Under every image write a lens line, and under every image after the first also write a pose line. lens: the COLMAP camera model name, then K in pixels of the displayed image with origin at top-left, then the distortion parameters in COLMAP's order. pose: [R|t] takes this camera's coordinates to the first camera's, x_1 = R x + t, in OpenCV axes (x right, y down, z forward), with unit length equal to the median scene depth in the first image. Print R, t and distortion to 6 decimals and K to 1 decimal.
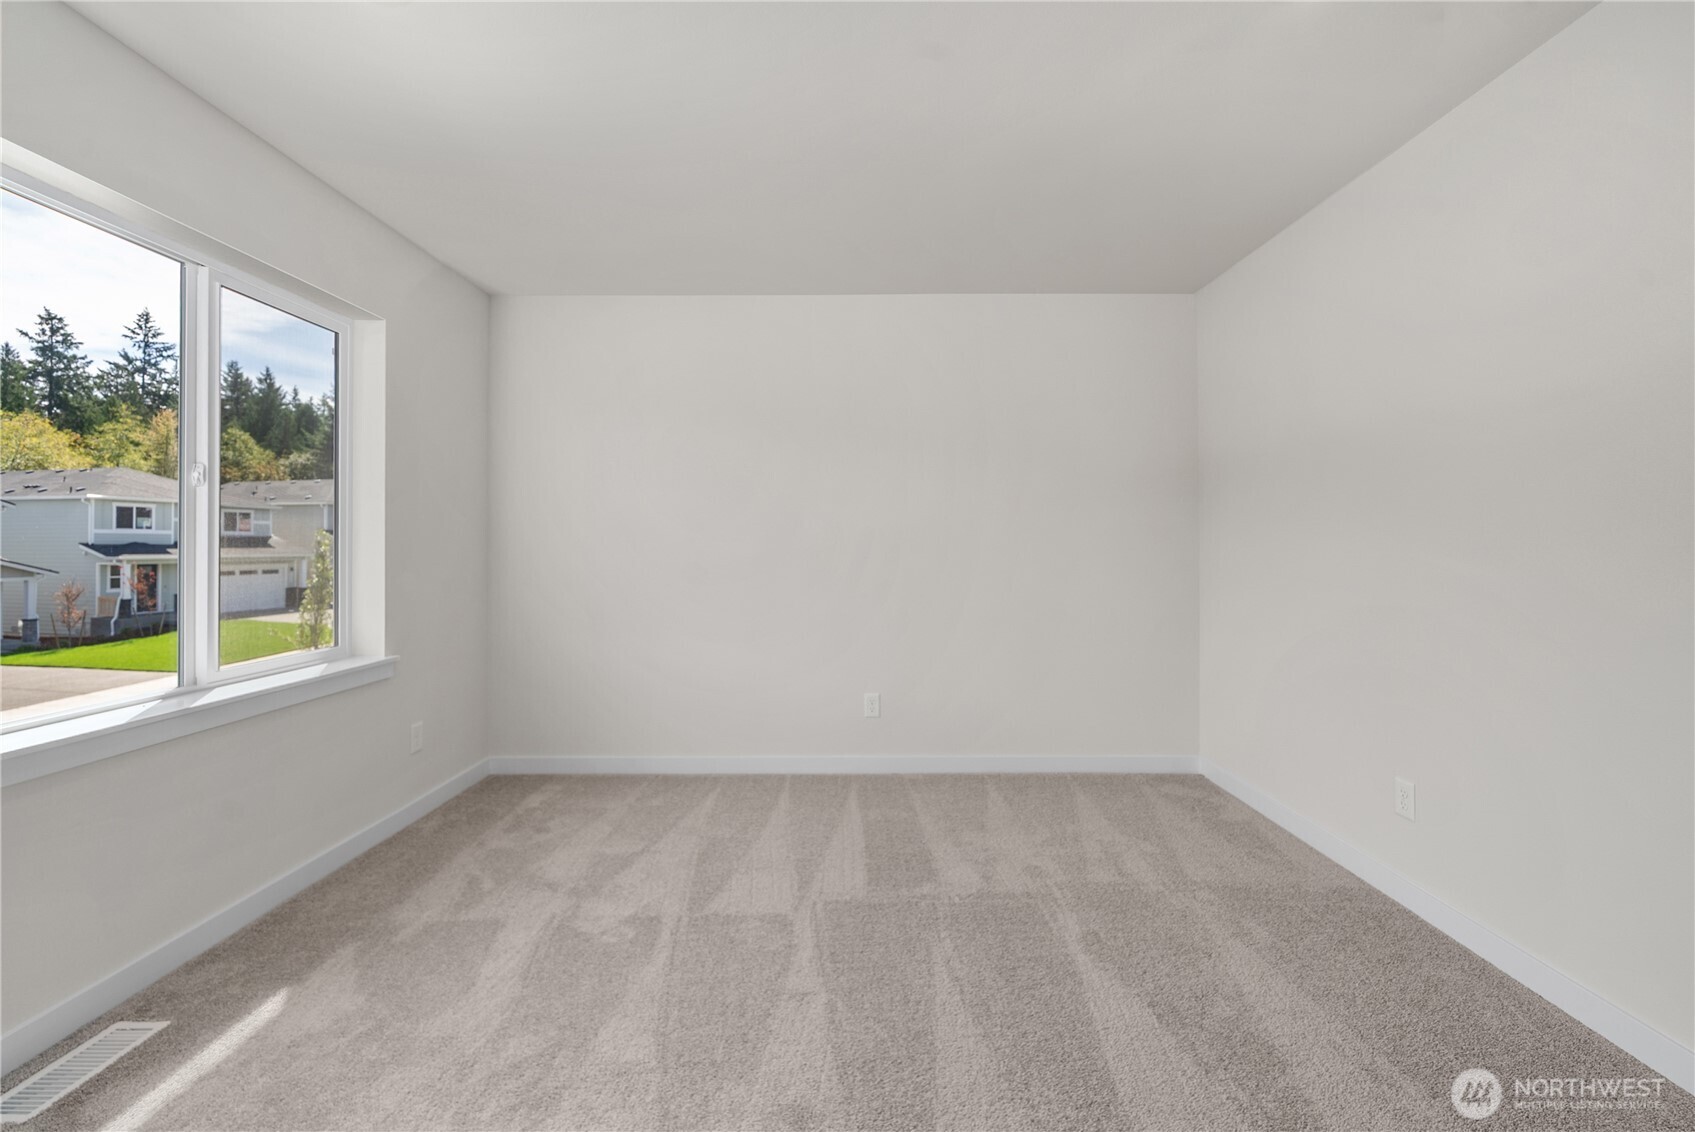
lens RADIAL K [[677.0, 0, 845.5], [0, 677.0, 531.5], [0, 0, 1]] dist [-0.001844, -0.000157]
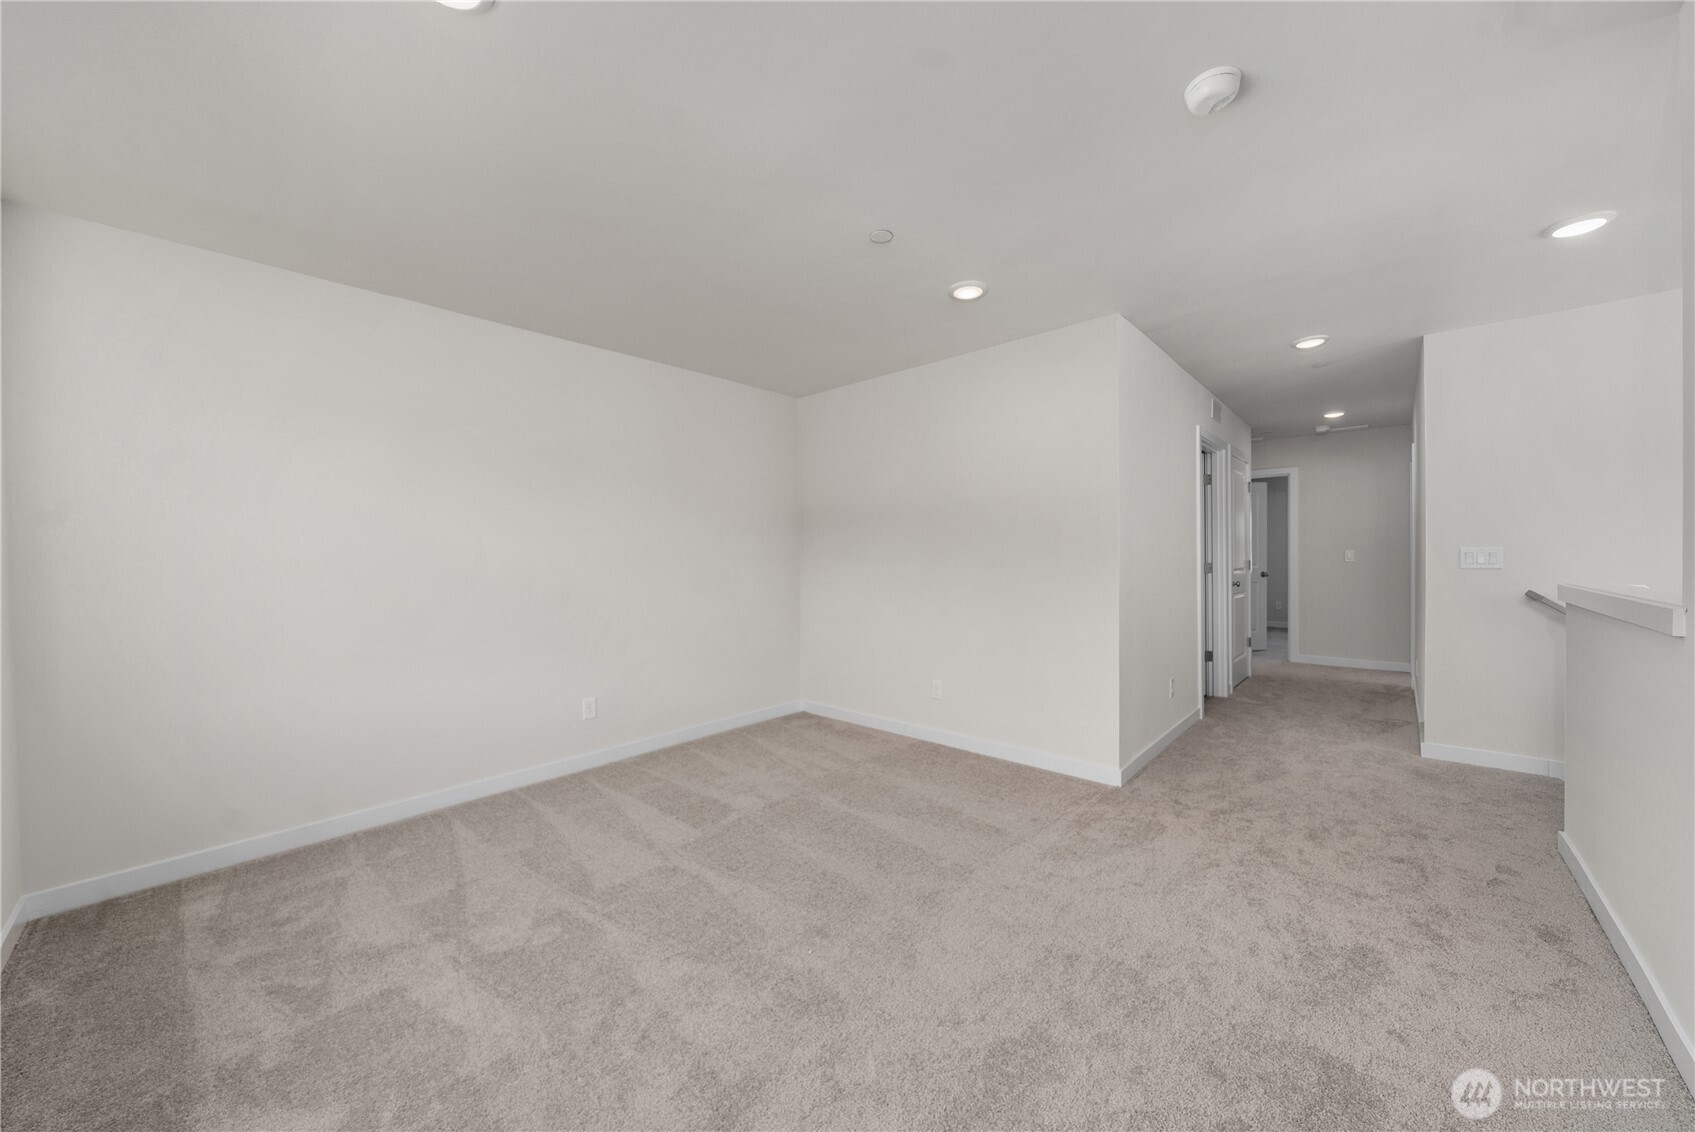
lens RADIAL K [[611.2, 0, 842.5], [0, 611.2, 548.0], [0, 0, 1]] dist [-0.004388, -0.000404]
pose [[0.669833, 0.002610, 0.742507, -0.608308], [-0.001578, 0.999997, -0.002091, -0.014675], [-0.742510, 0.000229, 0.669835, 0.000666]]
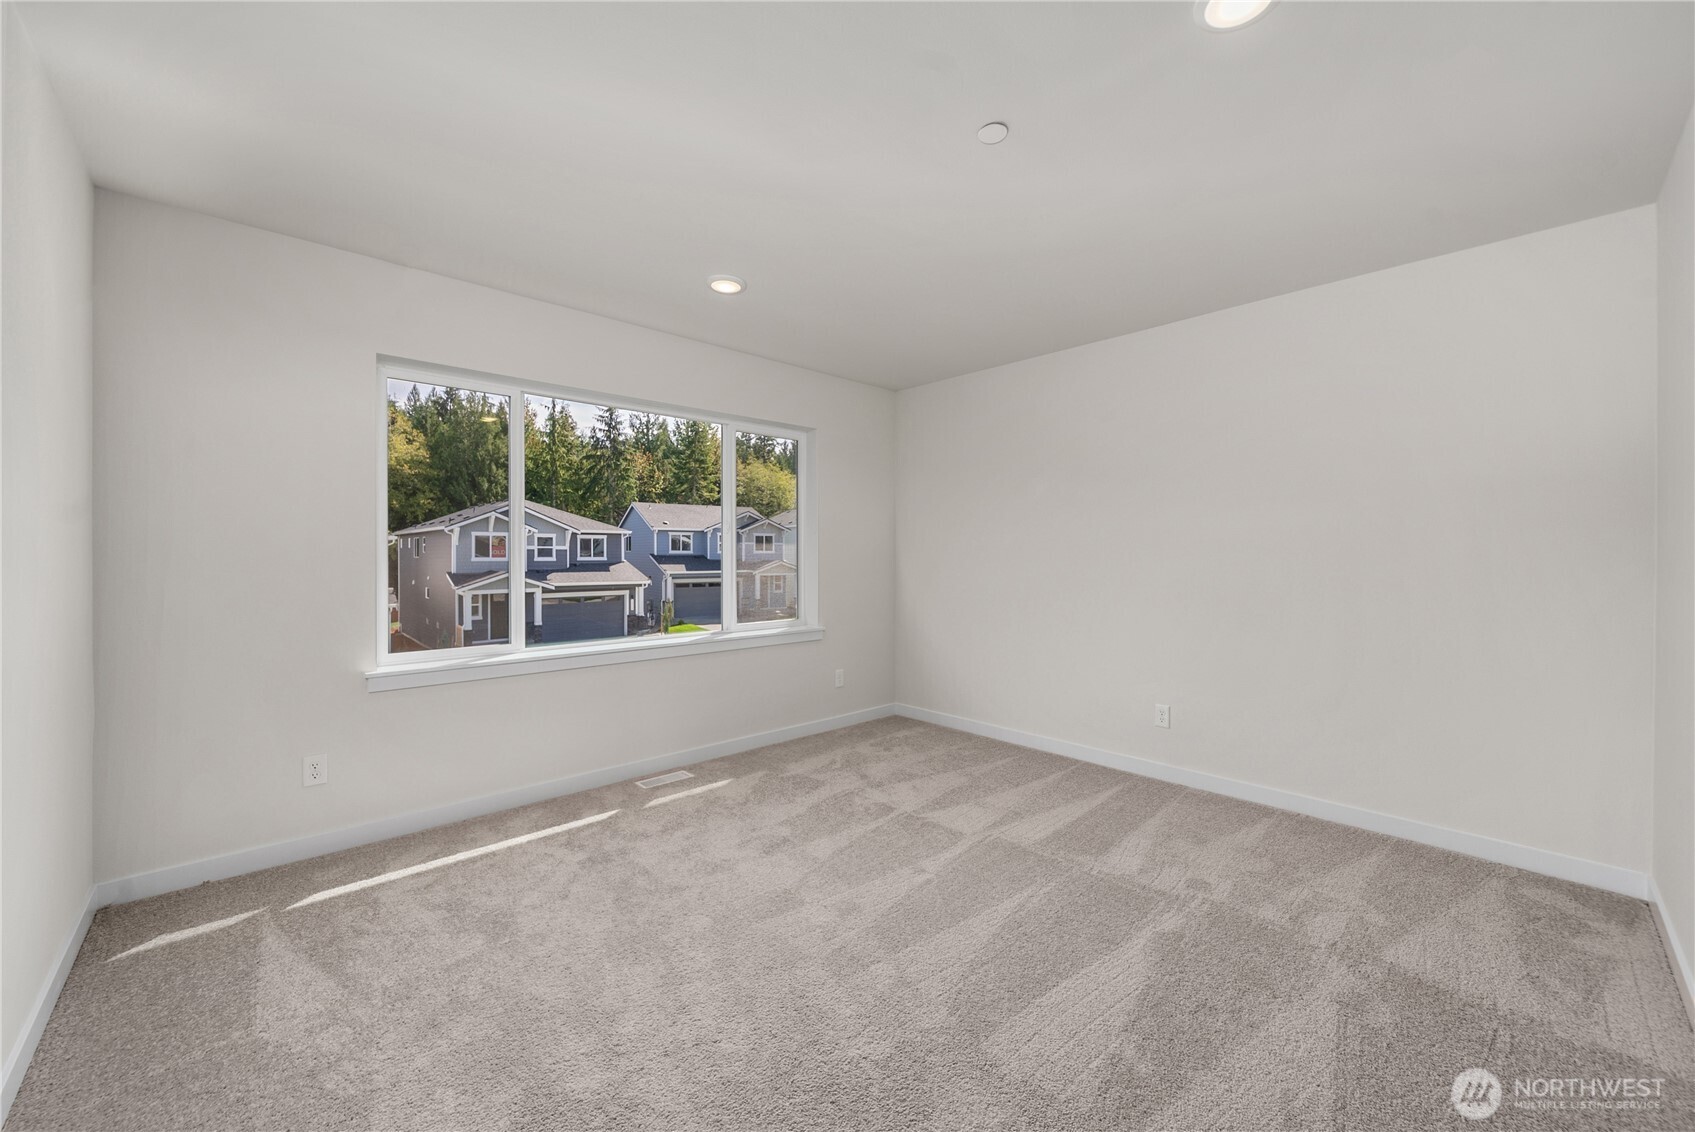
lens RADIAL K [[638.6, 0, 847.5], [0, 638.6, 566.0], [0, 0, 1]] dist [-0.002471, -0.000277]
pose [[0.683631, 0.014458, -0.729684, 0.591175], [0.011144, 0.999480, 0.030244, -0.015061], [0.729742, -0.028807, 0.683115, -0.034293]]
